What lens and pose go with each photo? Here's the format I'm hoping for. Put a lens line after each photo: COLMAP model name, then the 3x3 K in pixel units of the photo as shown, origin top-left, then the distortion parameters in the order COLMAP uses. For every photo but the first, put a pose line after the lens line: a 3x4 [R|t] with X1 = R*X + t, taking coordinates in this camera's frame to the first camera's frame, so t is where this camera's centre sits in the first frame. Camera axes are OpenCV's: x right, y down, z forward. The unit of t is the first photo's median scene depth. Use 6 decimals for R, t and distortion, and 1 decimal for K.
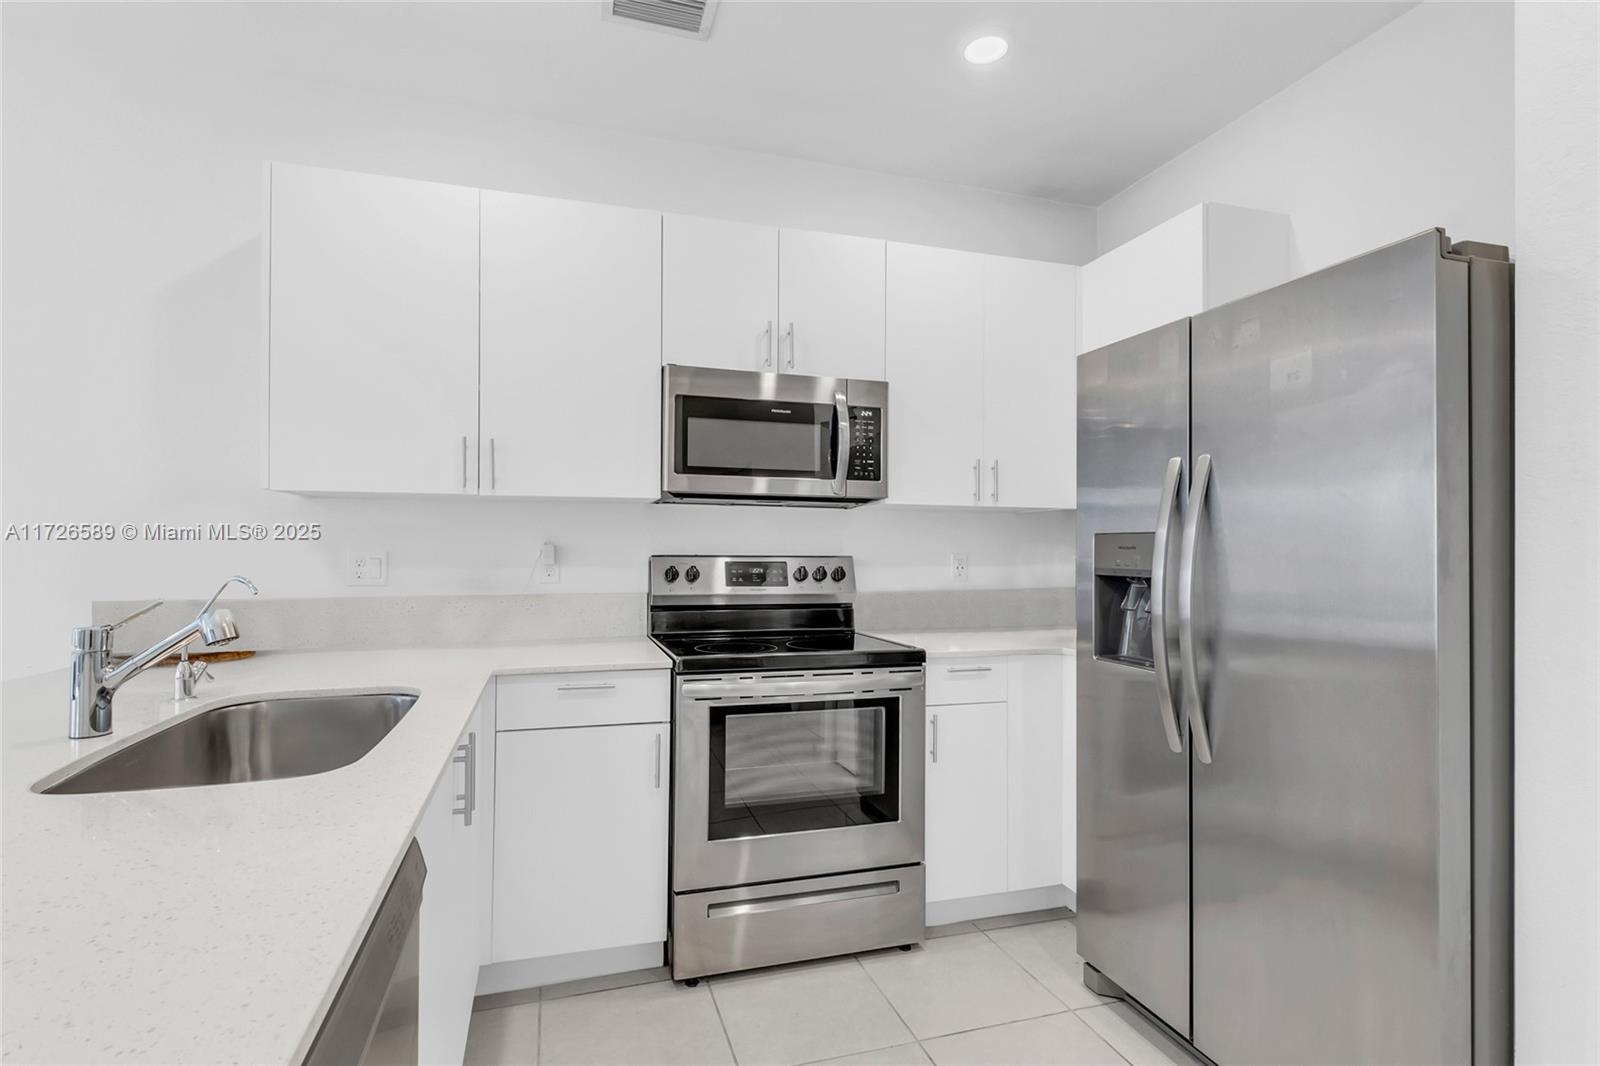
lens RADIAL K [[765.7, 0, 788.7], [0, 765.7, 538.7], [0, 0, 1]] dist [0.001689, 0.000462]
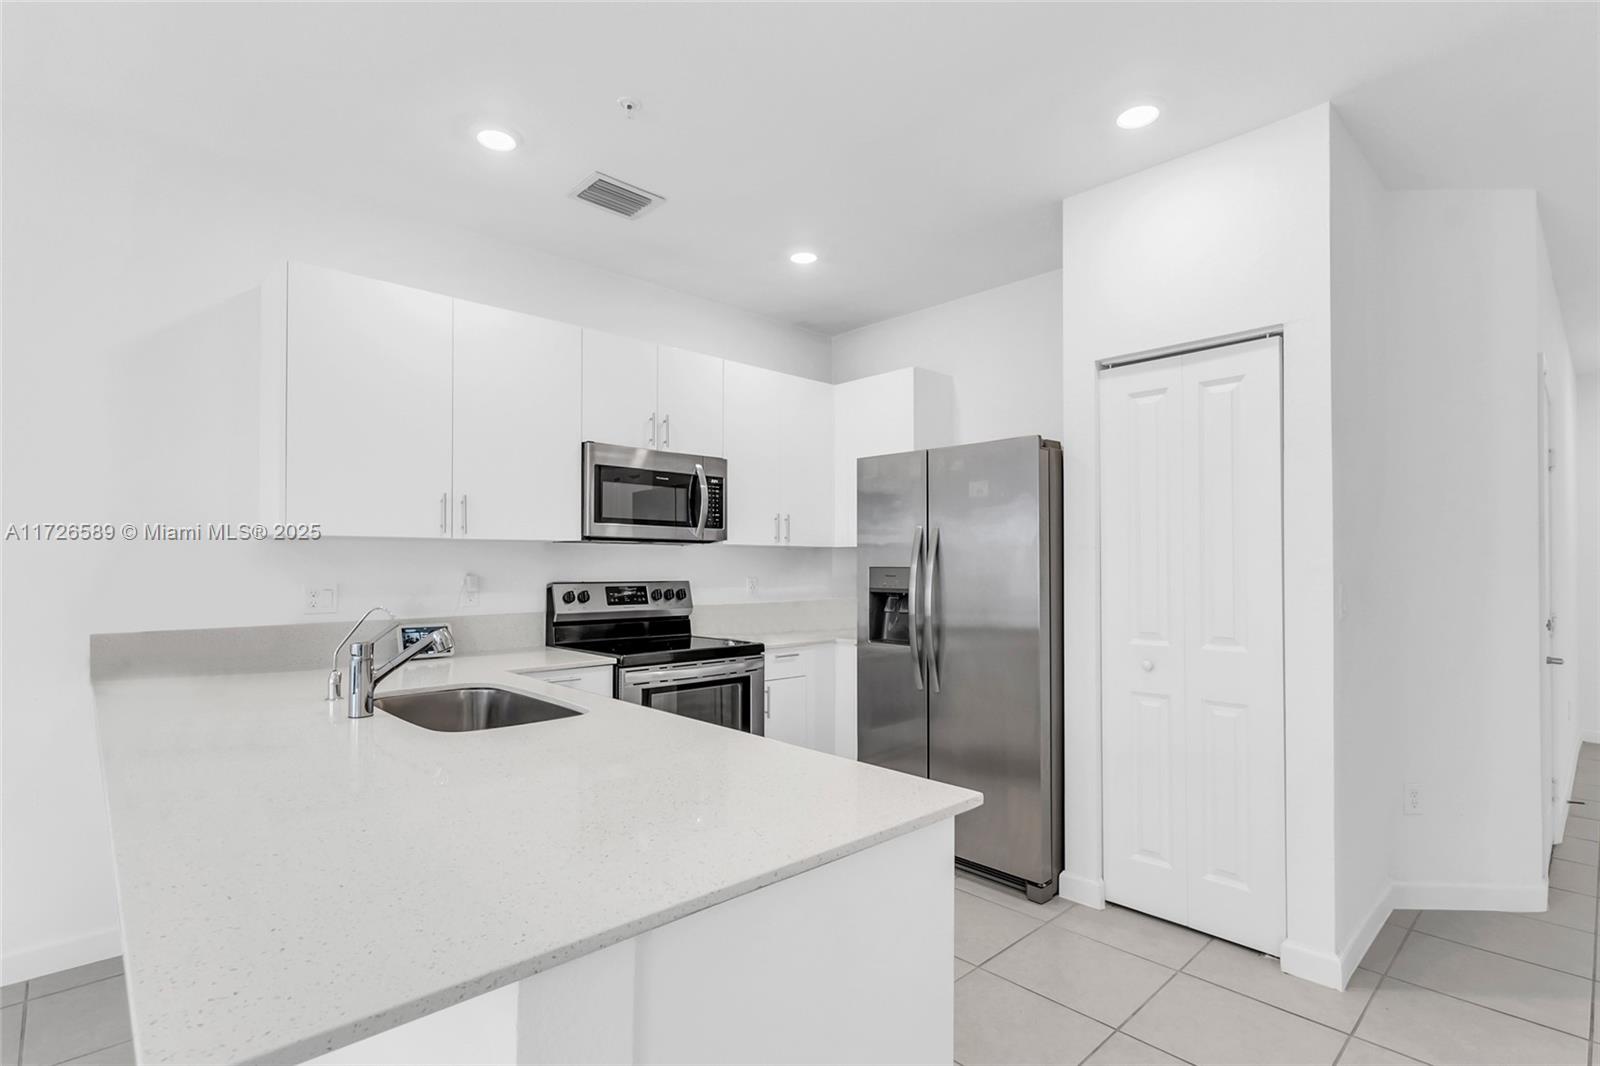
lens RADIAL K [[775.0, 0, 799.8], [0, 775.0, 543.4], [0, 0, 1]] dist [-0.001472, -0.000656]
pose [[0.889096, 0.008926, 0.457634, -0.441326], [-0.003481, 0.999913, -0.012741, -0.031485], [-0.457708, 0.009735, 0.889049, -0.375375]]
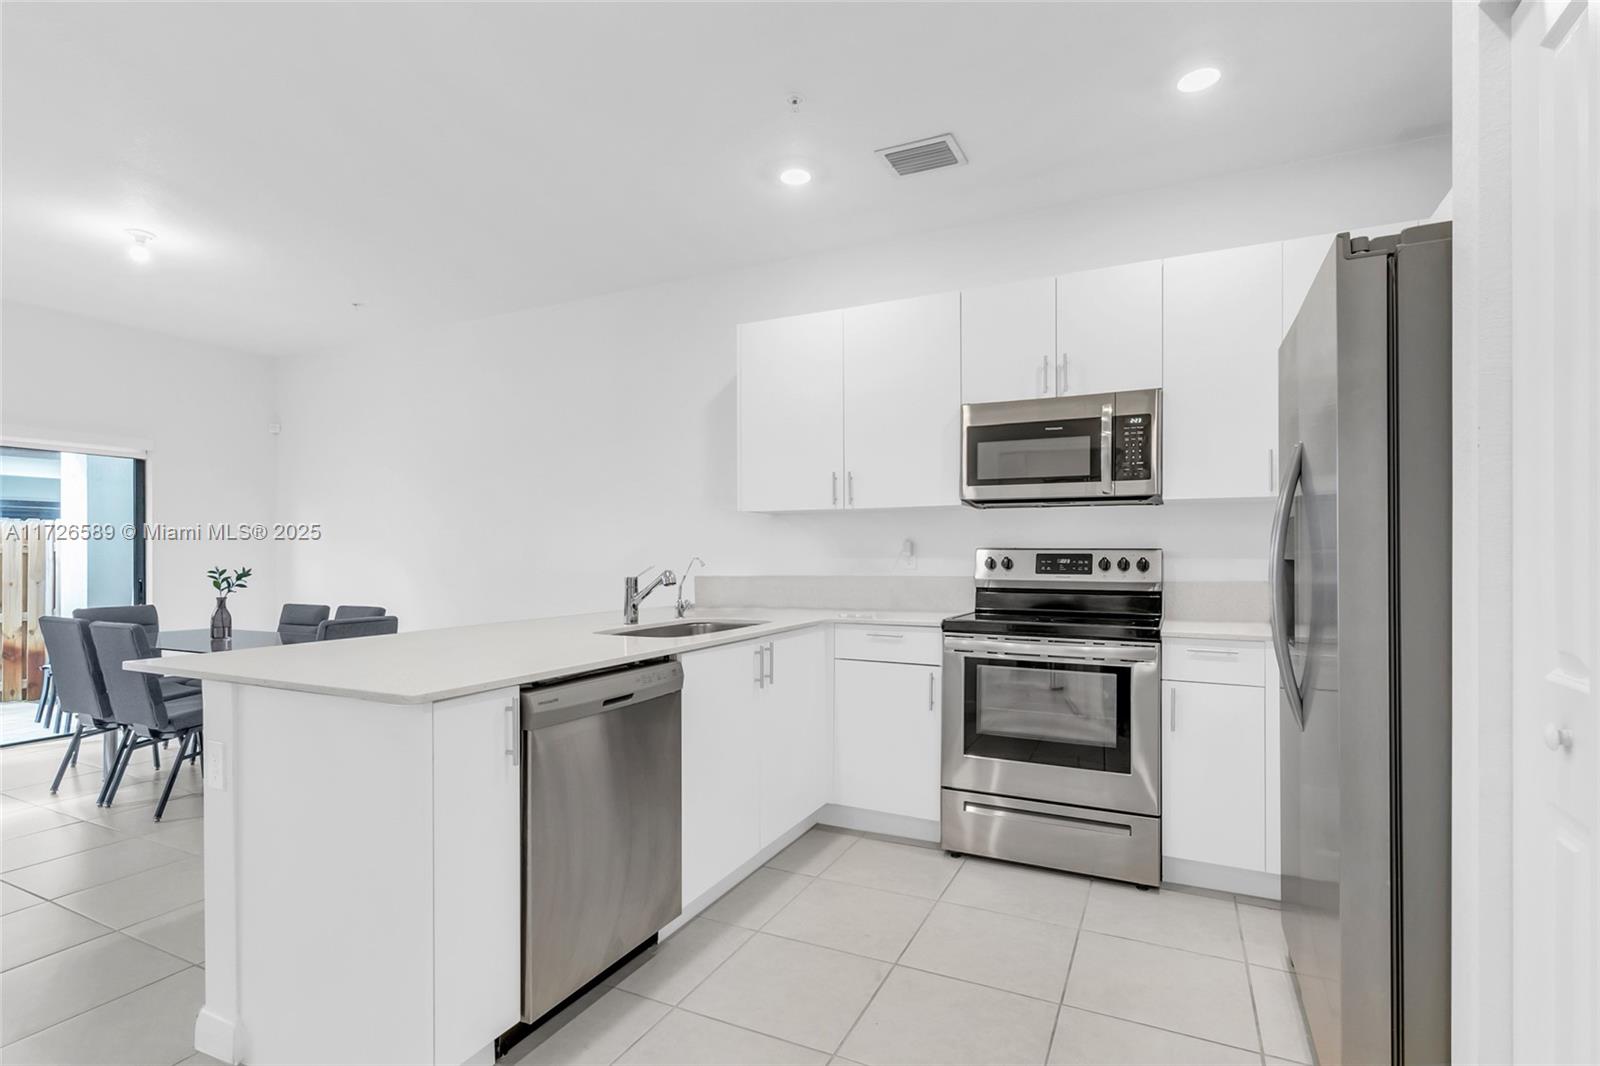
lens RADIAL K [[775.0, 0, 799.8], [0, 775.0, 543.4], [0, 0, 1]] dist [-0.001472, -0.000656]
pose [[0.733429, -0.015960, -0.679579, 0.540118], [0.014573, 0.999864, -0.007755, 0.020551], [0.679610, -0.004216, 0.733561, -0.184808]]
